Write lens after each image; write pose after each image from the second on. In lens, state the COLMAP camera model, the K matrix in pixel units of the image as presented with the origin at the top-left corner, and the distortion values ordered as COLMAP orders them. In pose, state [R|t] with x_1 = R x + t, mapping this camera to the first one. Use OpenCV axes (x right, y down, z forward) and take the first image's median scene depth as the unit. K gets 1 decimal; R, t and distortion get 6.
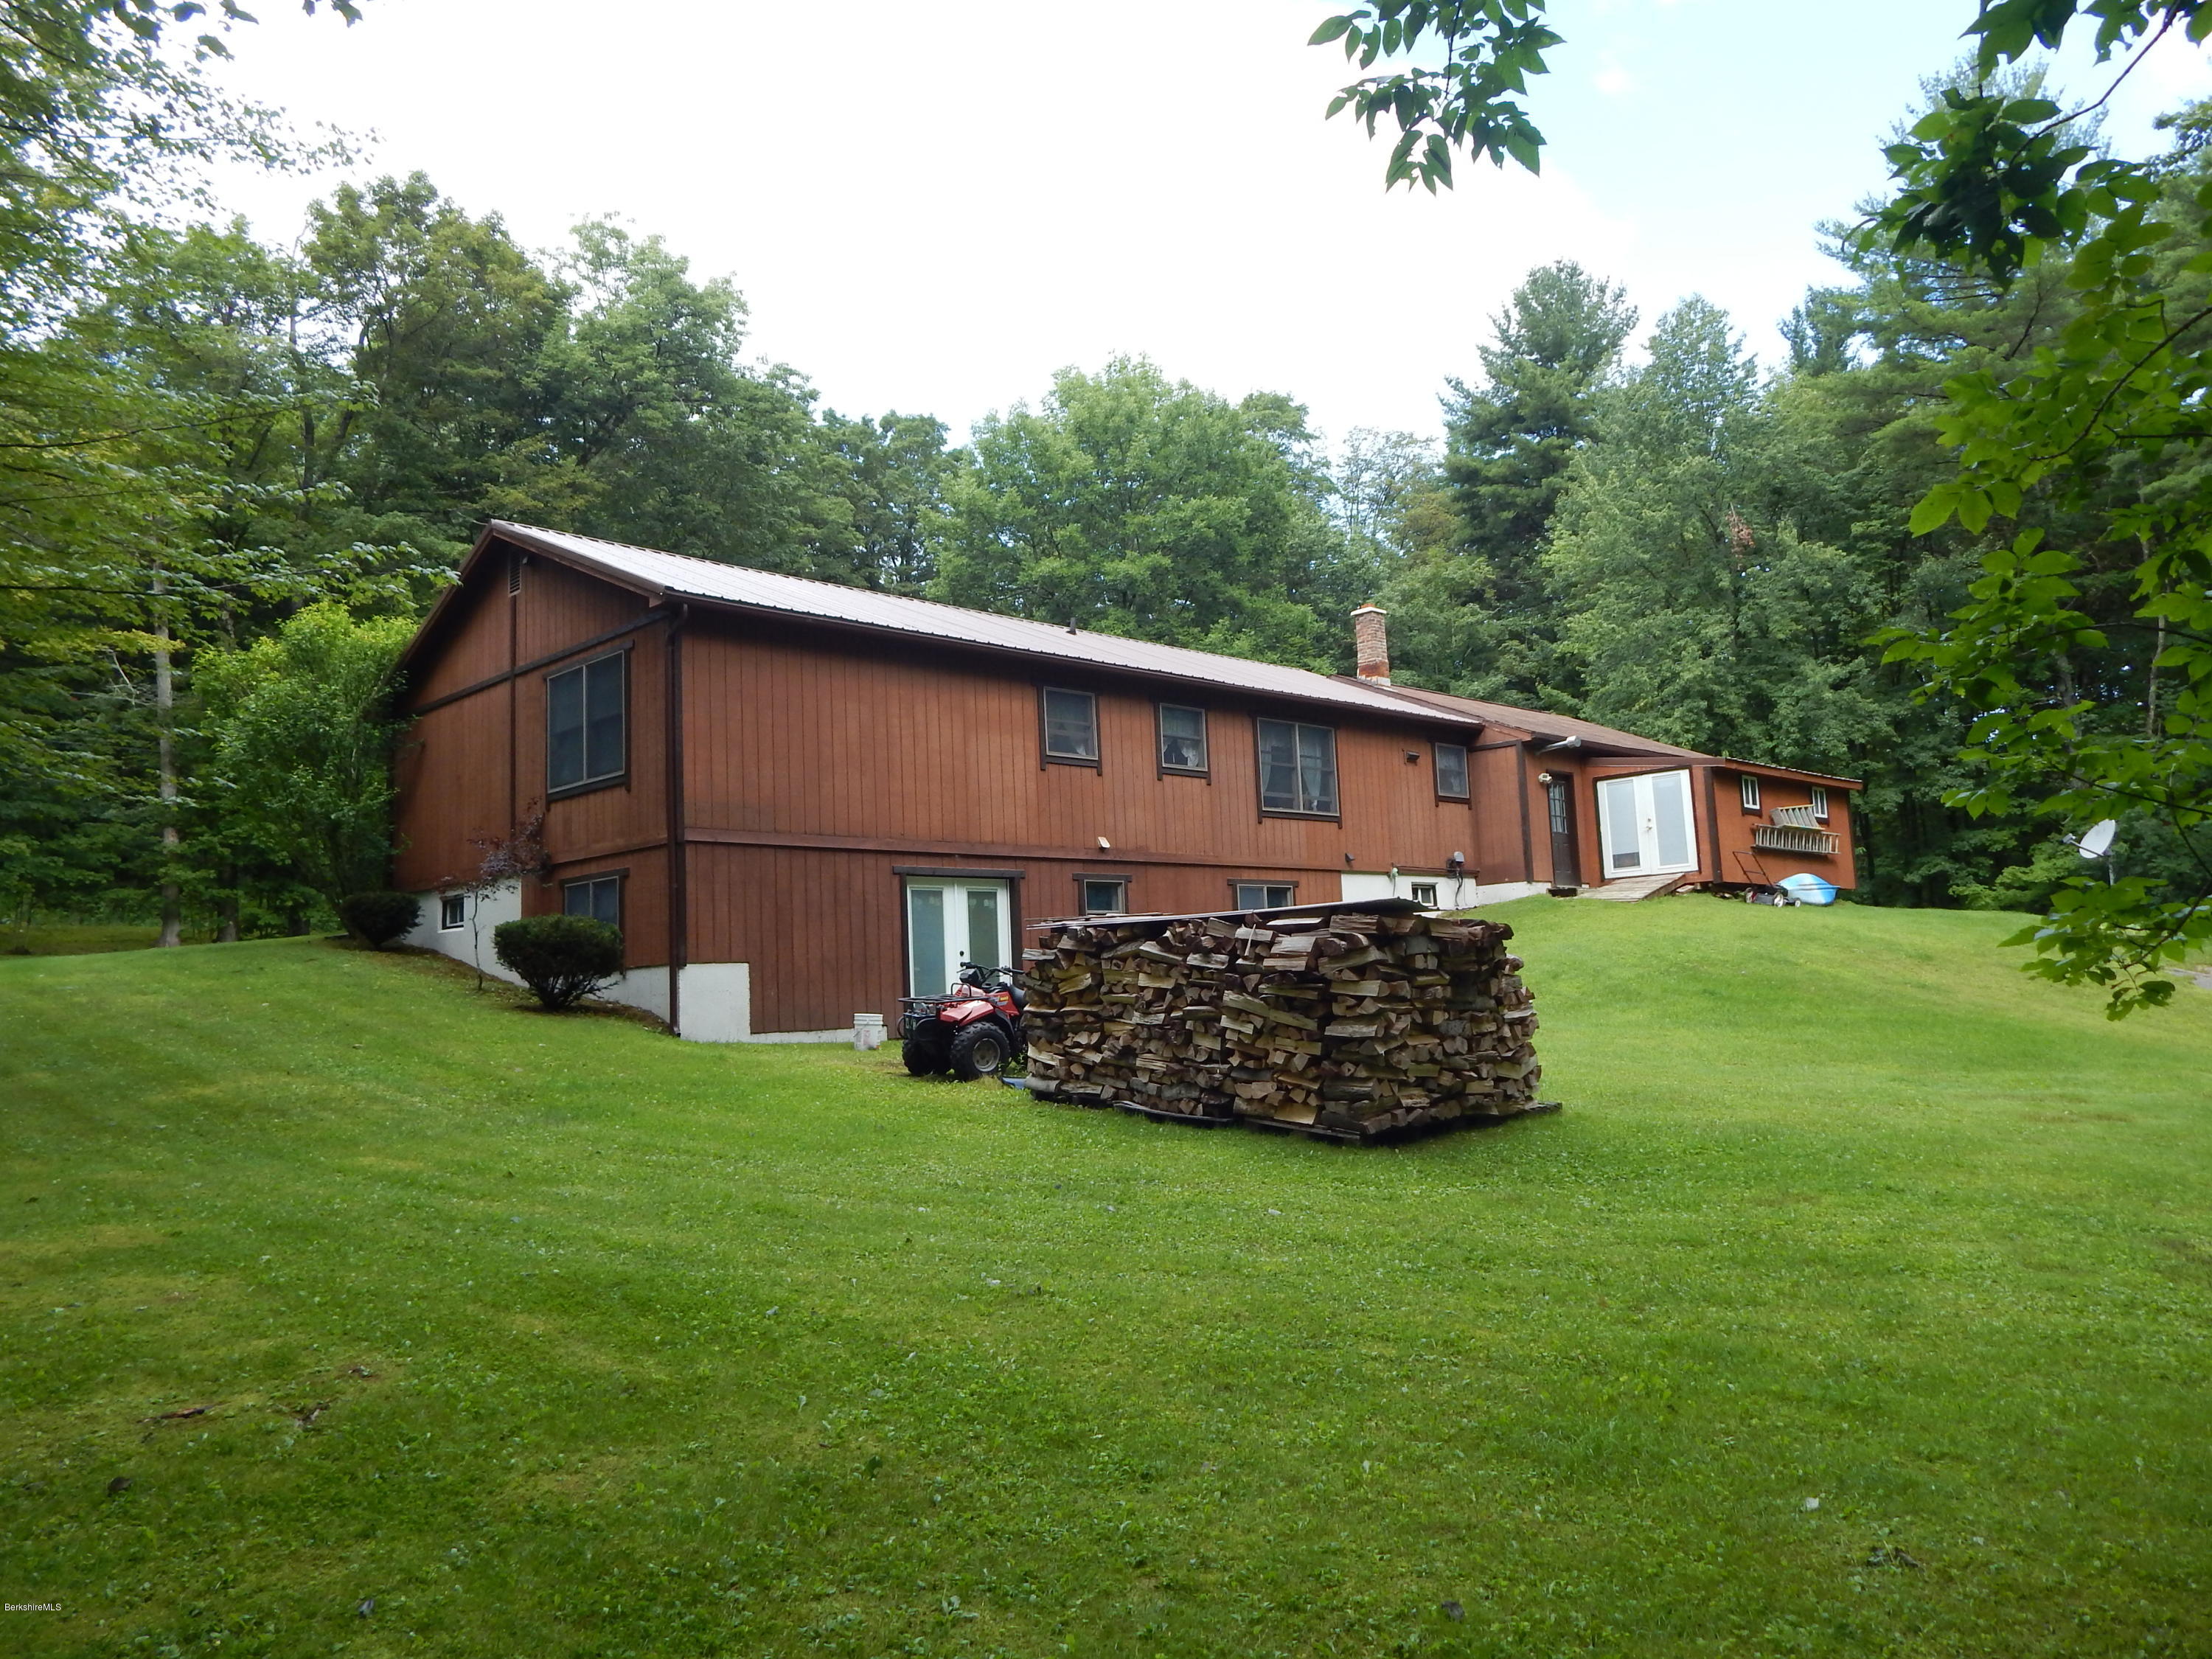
lens RADIAL K [[1593.0, 0, 1109.7], [0, 1593.0, 826.9], [0, 0, 1]] dist [0.008572, -0.011234]
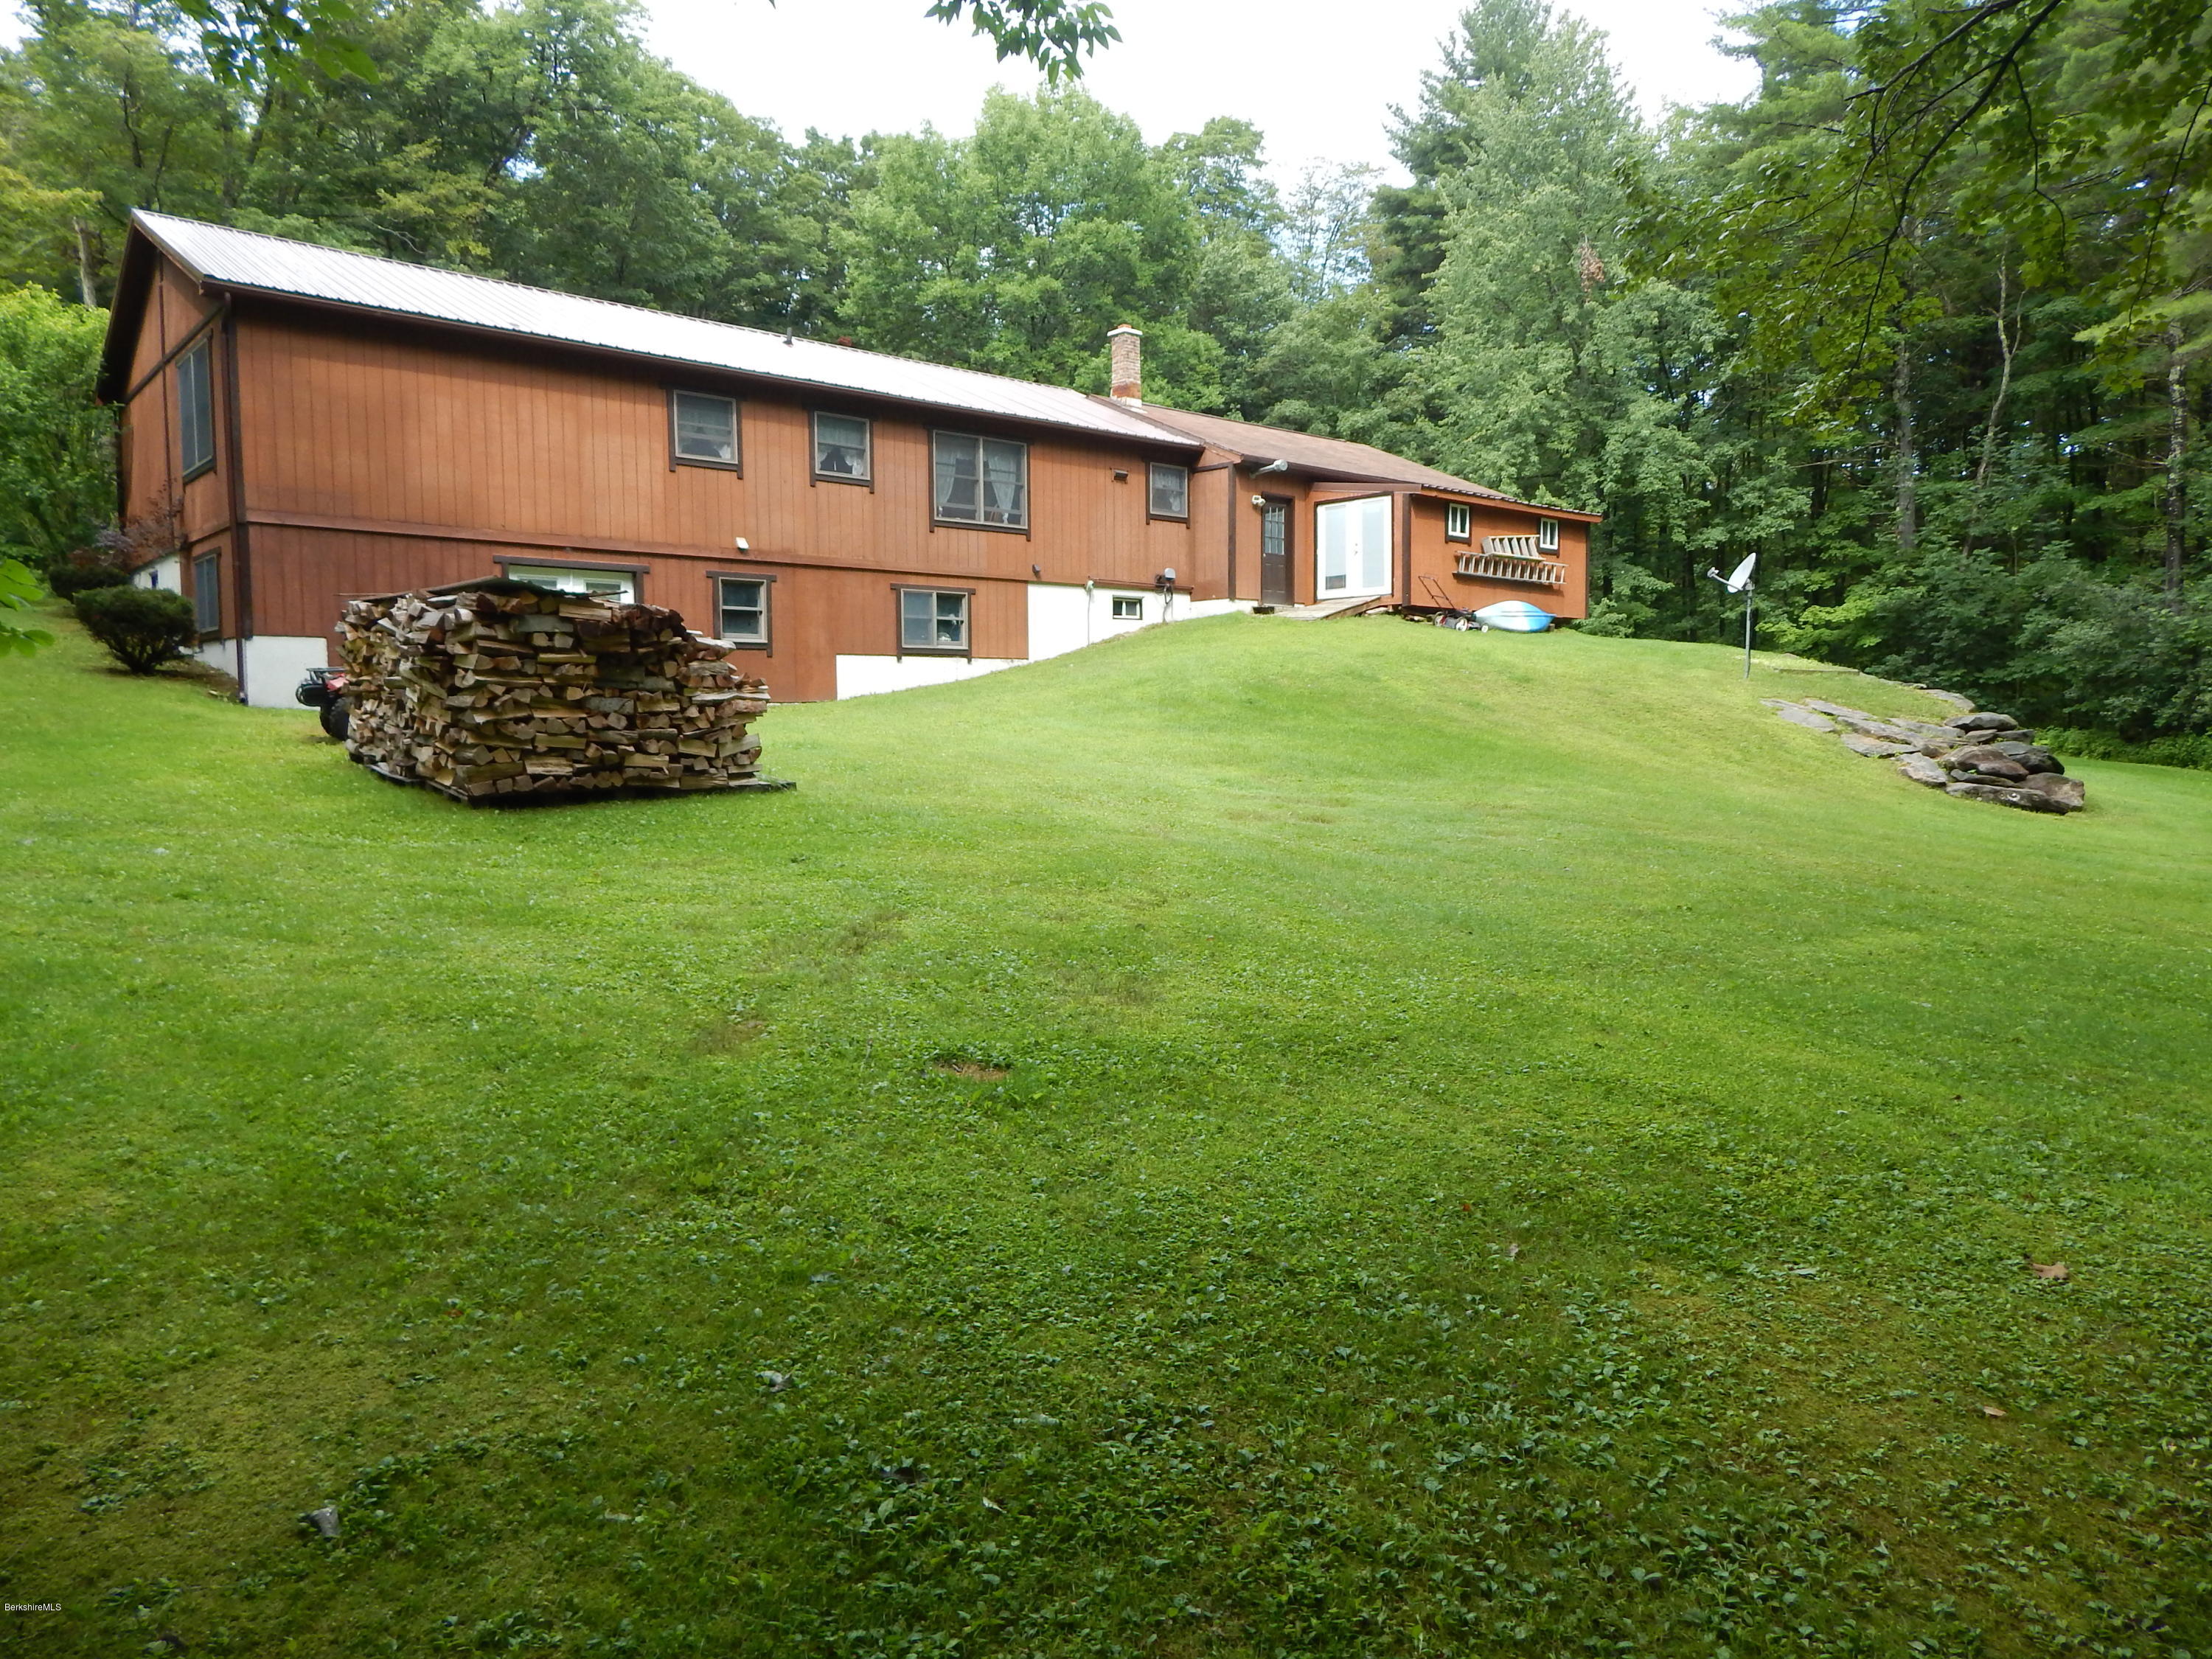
lens RADIAL K [[1442.3, 0, 1113.6], [0, 1442.3, 814.0], [0, 0, 1]] dist [0.015407, -0.008425]
pose [[0.997660, 0.042772, -0.053332, 0.353993], [-0.032559, 0.983224, 0.179474, 0.007399], [0.060114, -0.177317, 0.982316, 0.030659]]
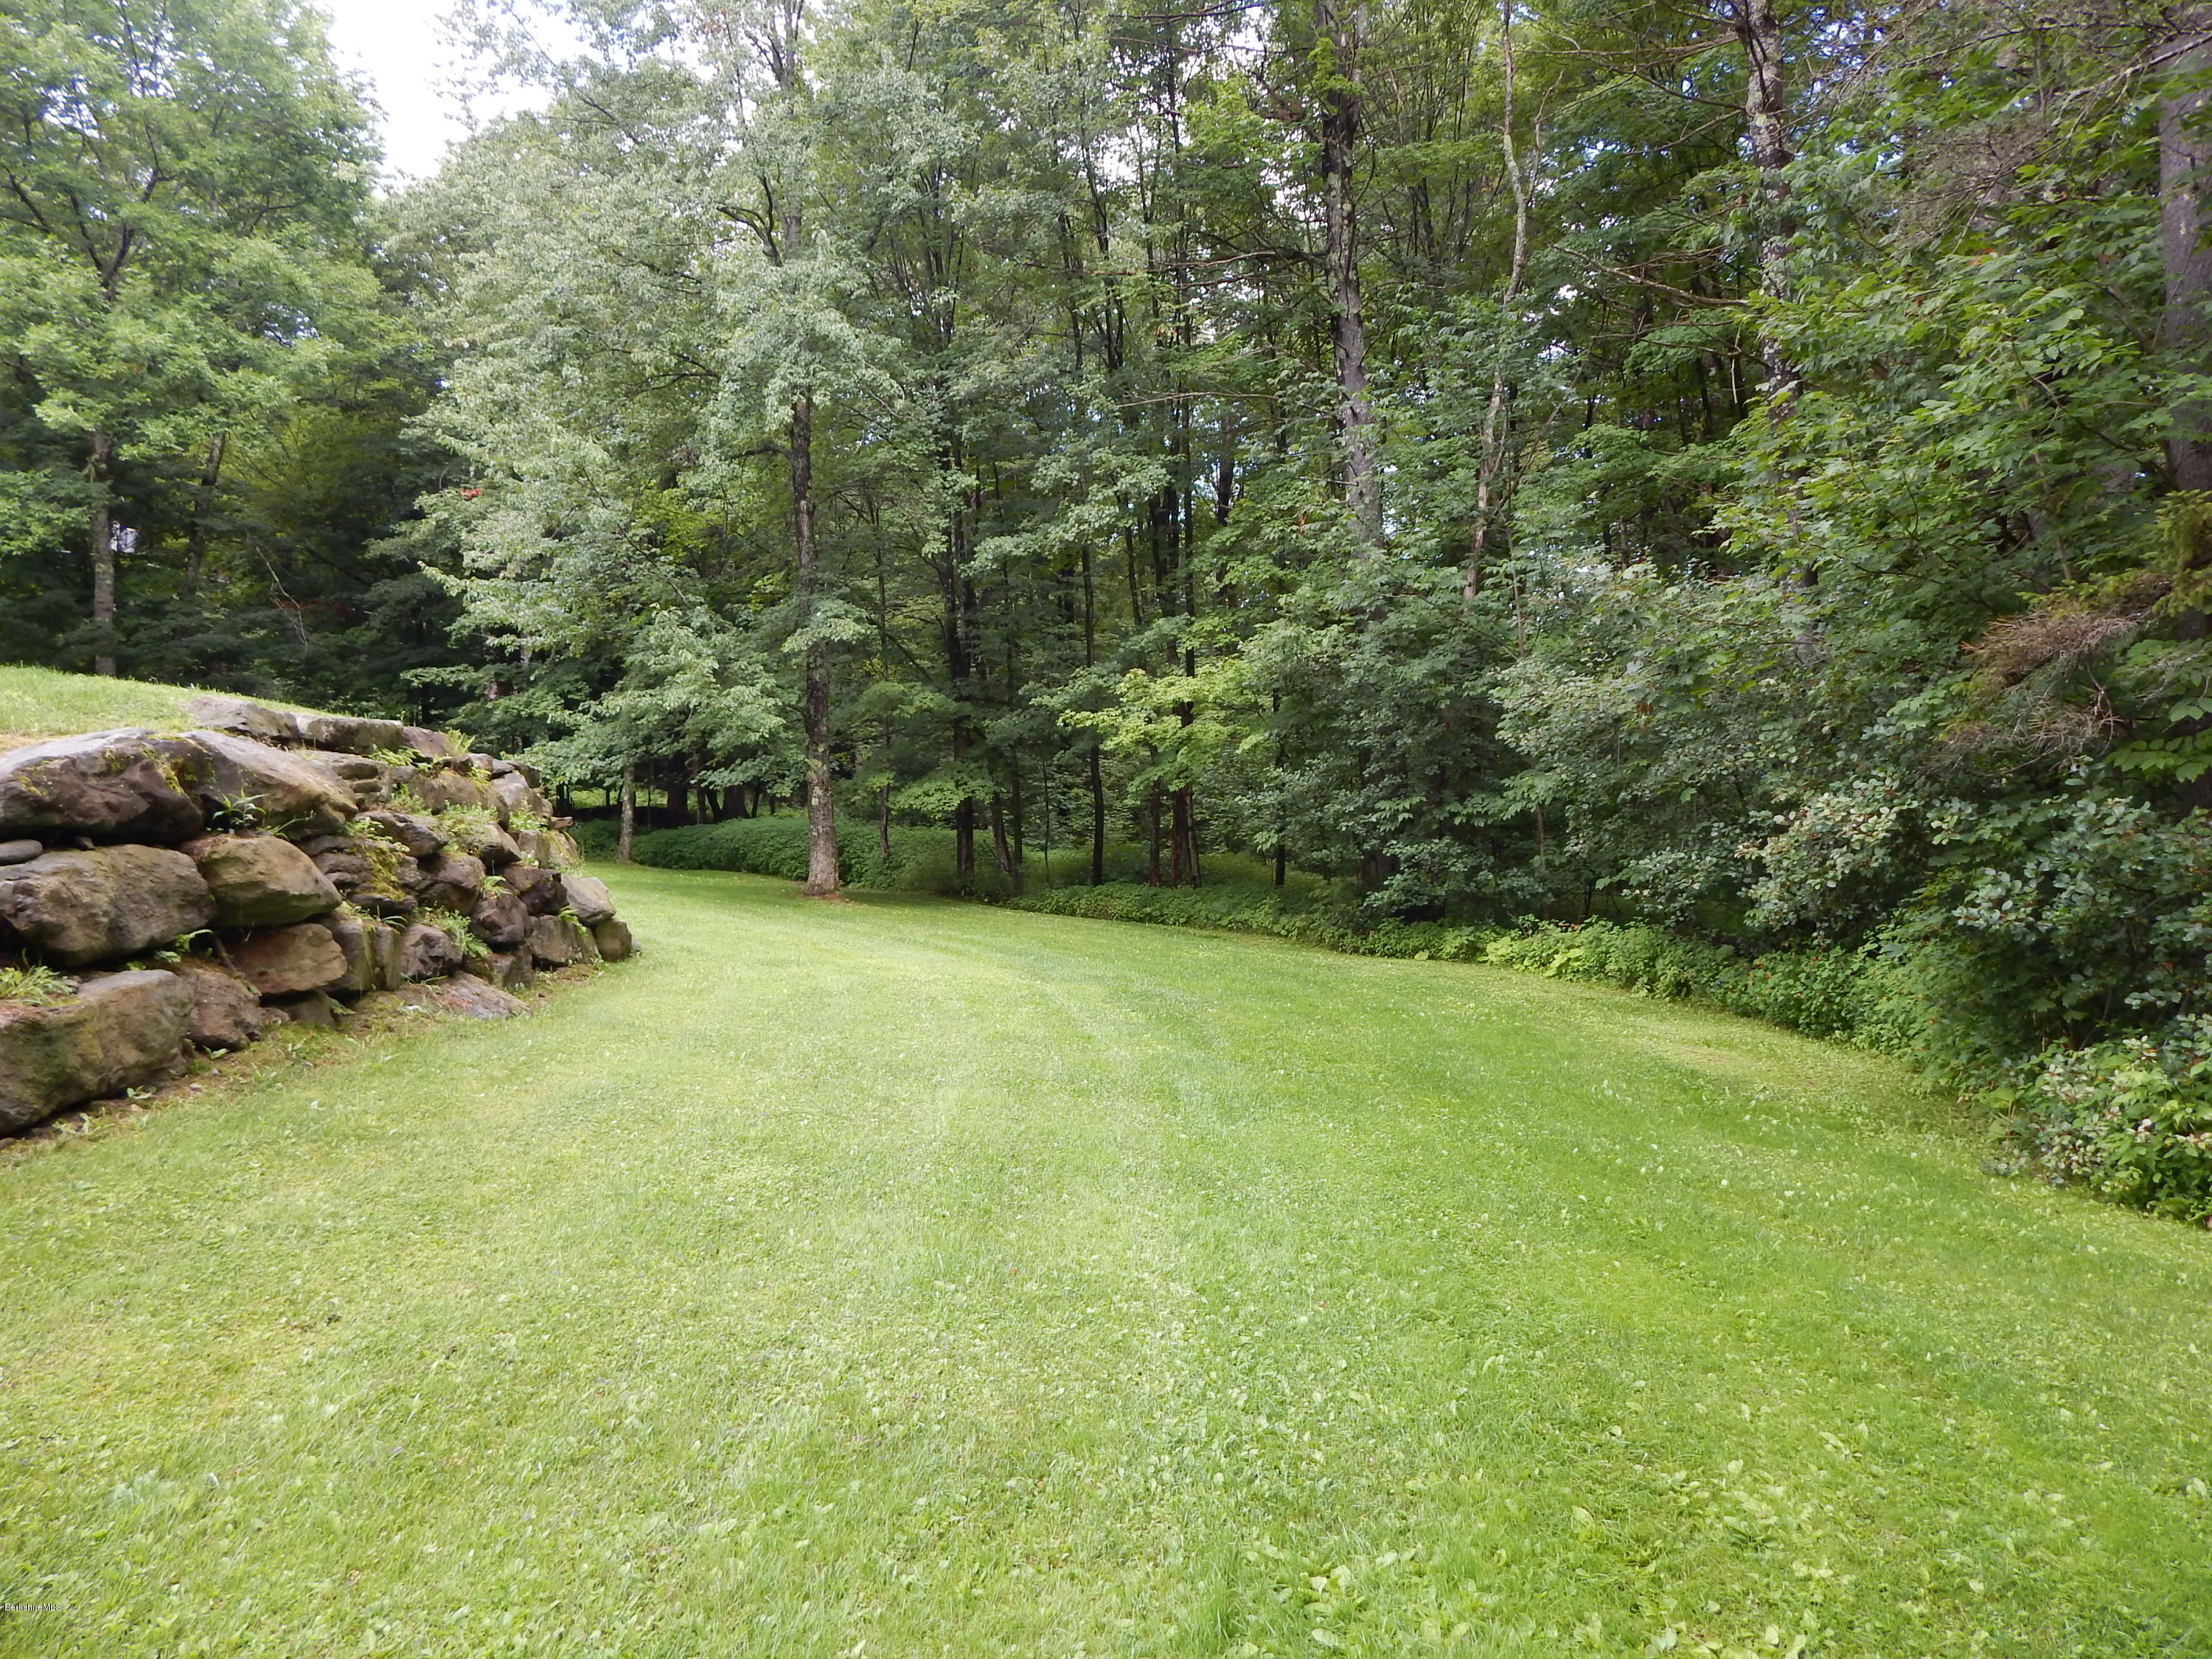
lens RADIAL K [[1442.3, 0, 1106.9], [0, 1442.3, 826.3], [0, 0, 1]] dist [0.015407, -0.008425]
pose [[0.999614, 0.027767, 0.000758, 1.247550], [-0.027752, 0.997116, 0.070639, 0.094971], [0.001205, -0.070633, 0.997502, 1.226973]]
